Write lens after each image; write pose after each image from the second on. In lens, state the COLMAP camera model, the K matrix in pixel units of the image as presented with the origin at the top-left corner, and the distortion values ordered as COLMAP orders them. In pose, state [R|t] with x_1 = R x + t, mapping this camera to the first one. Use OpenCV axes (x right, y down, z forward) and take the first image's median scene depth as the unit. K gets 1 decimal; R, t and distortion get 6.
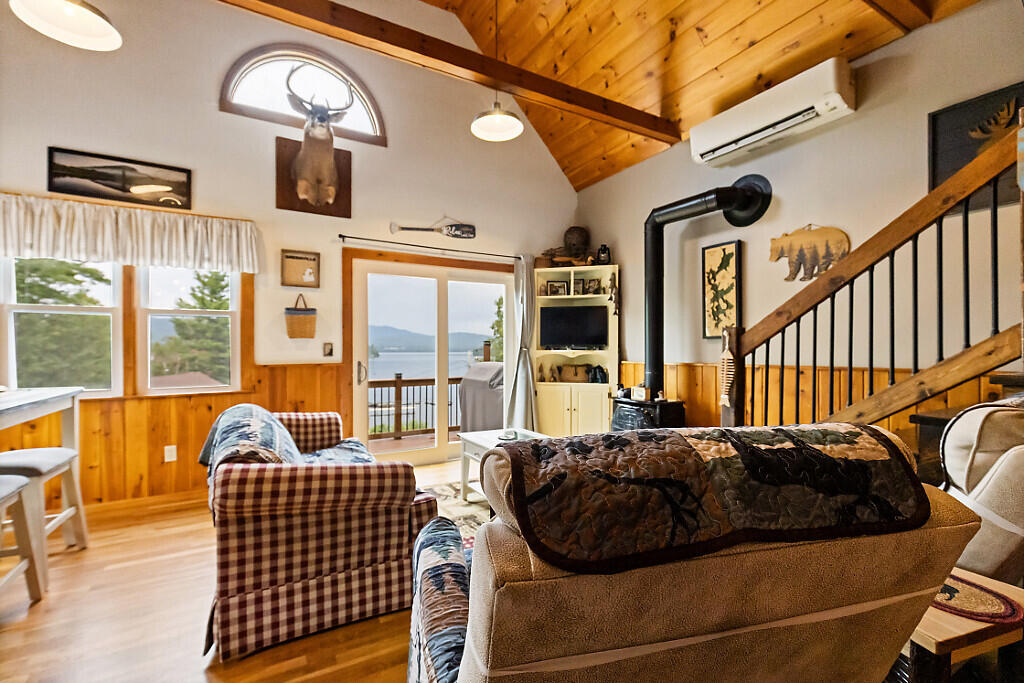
lens RADIAL K [[455.1, 0, 512.5], [0, 455.1, 343.0], [0, 0, 1]] dist [-0.001894, -0.000524]
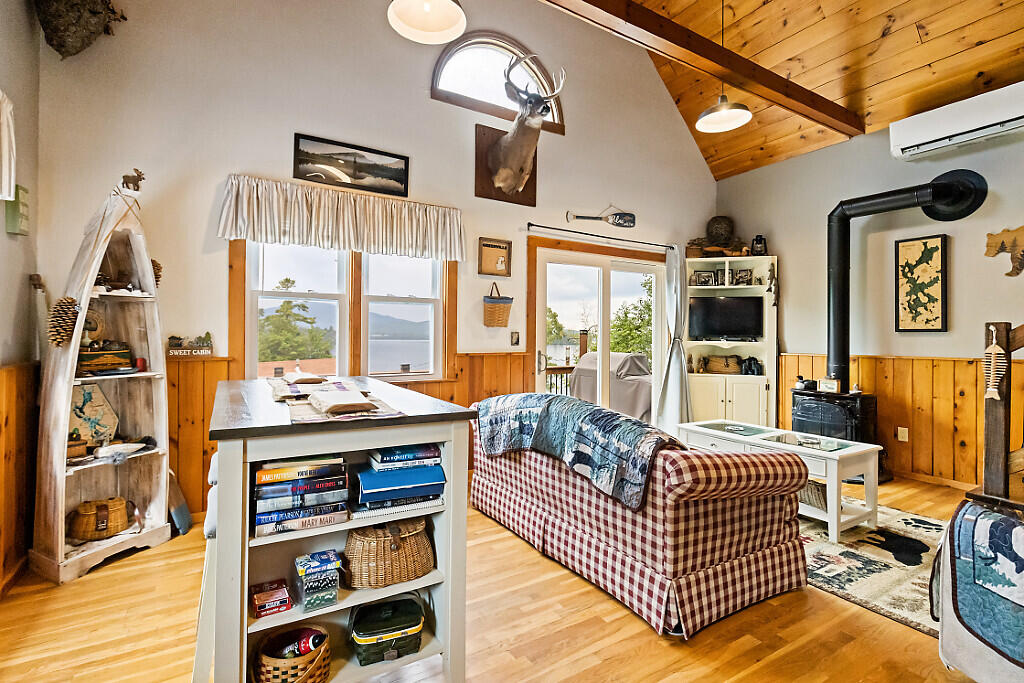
lens RADIAL K [[478.0, 0, 512.1], [0, 478.0, 325.8], [0, 0, 1]] dist [0.001299, -0.000160]
pose [[0.999844, 0.009996, 0.014543, -0.426313], [-0.009846, 0.999898, -0.010355, -0.002916], [-0.014645, 0.010210, 0.999841, -0.039719]]
